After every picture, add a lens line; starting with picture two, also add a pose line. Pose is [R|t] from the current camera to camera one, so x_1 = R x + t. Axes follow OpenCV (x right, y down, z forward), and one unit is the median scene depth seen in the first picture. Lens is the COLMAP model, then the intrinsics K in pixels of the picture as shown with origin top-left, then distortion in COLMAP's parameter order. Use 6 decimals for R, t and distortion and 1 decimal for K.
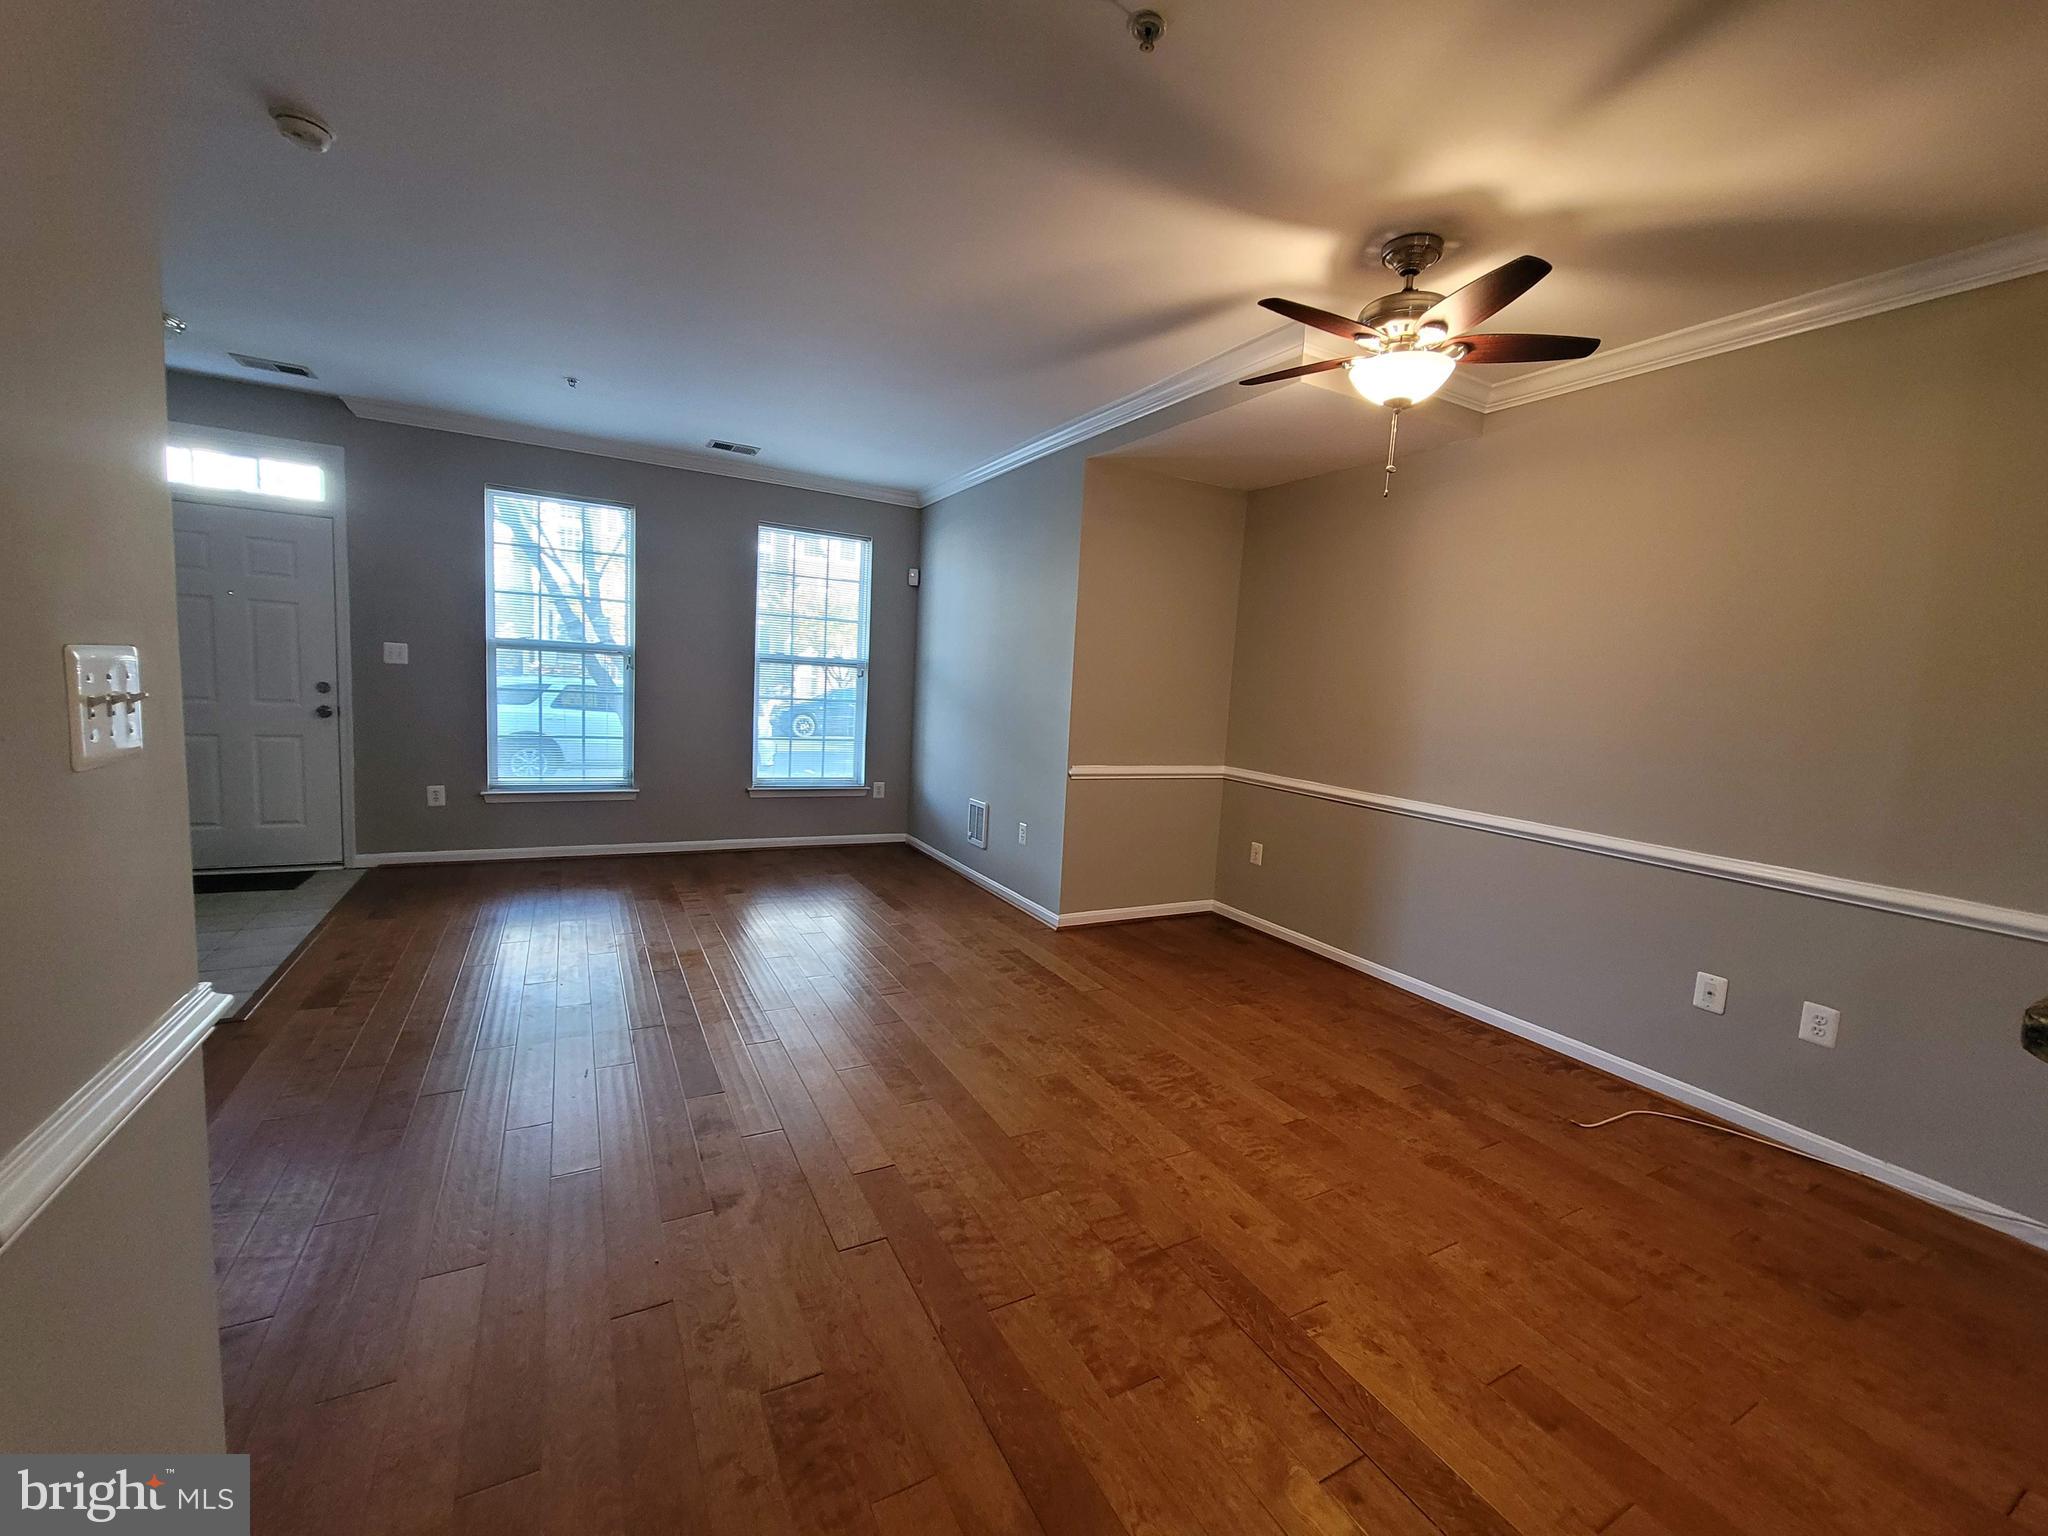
lens RADIAL K [[829.5, 0, 1035.7], [0, 829.5, 774.9], [0, 0, 1]] dist [0.001059, 0.000252]
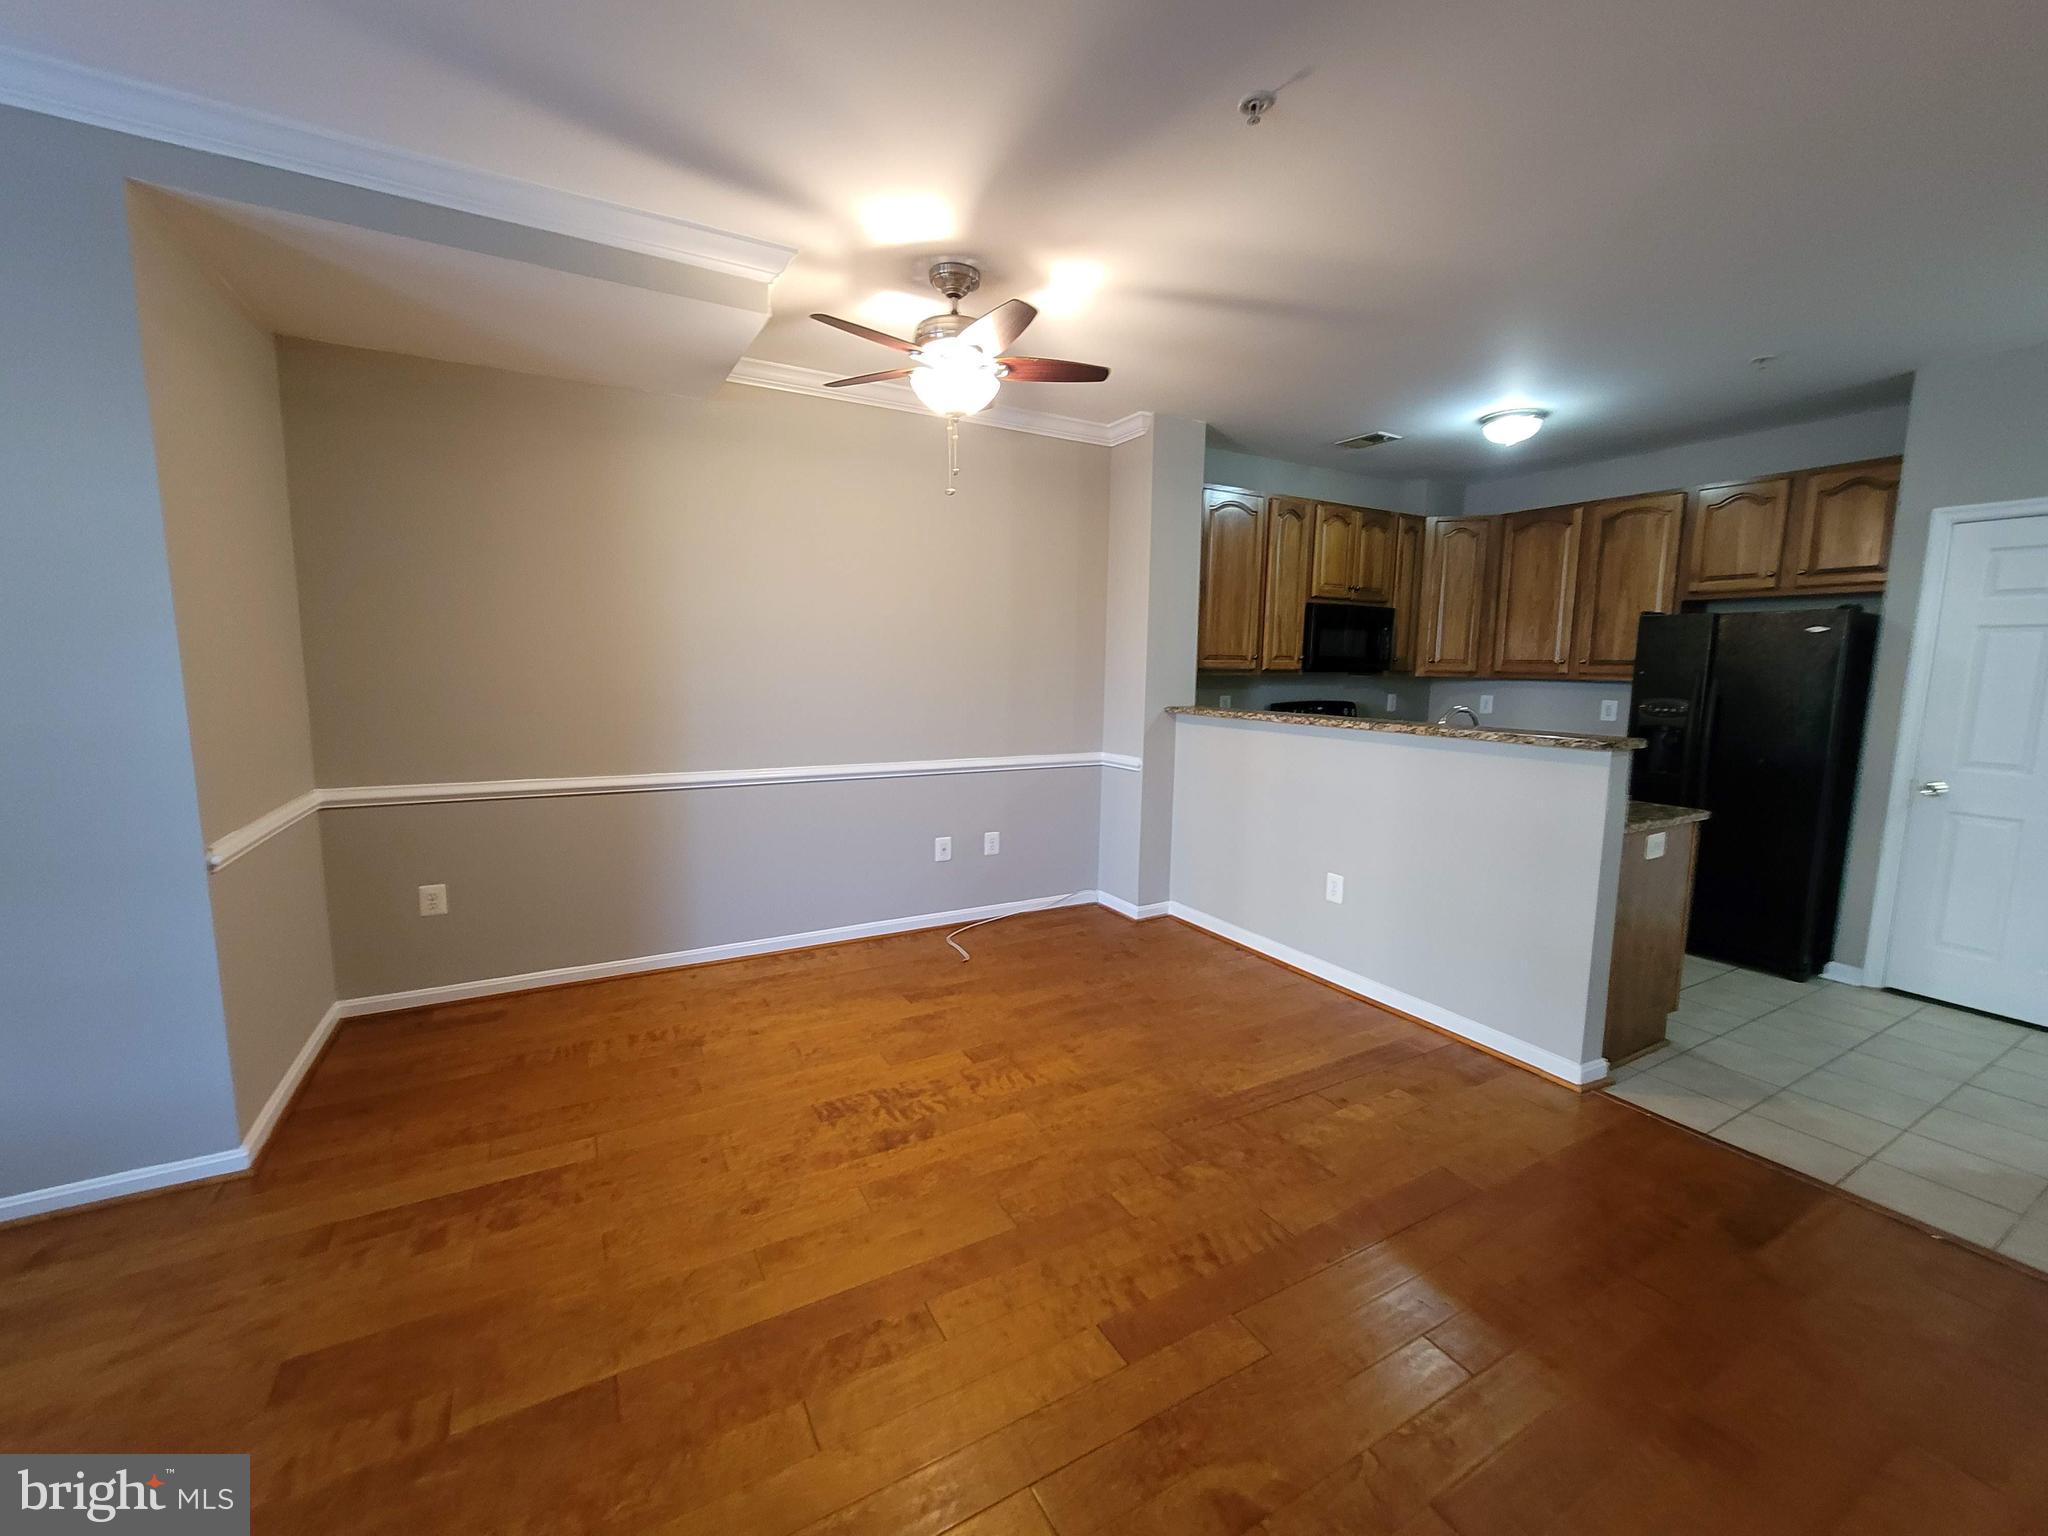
lens RADIAL K [[829.5, 0, 1035.7], [0, 829.5, 774.9], [0, 0, 1]] dist [0.001059, 0.000252]
pose [[-0.003067, -0.196136, 0.980572, -0.661224], [0.103316, 0.975267, 0.195398, -0.151886], [-0.994644, 0.101908, 0.017273, 0.788822]]
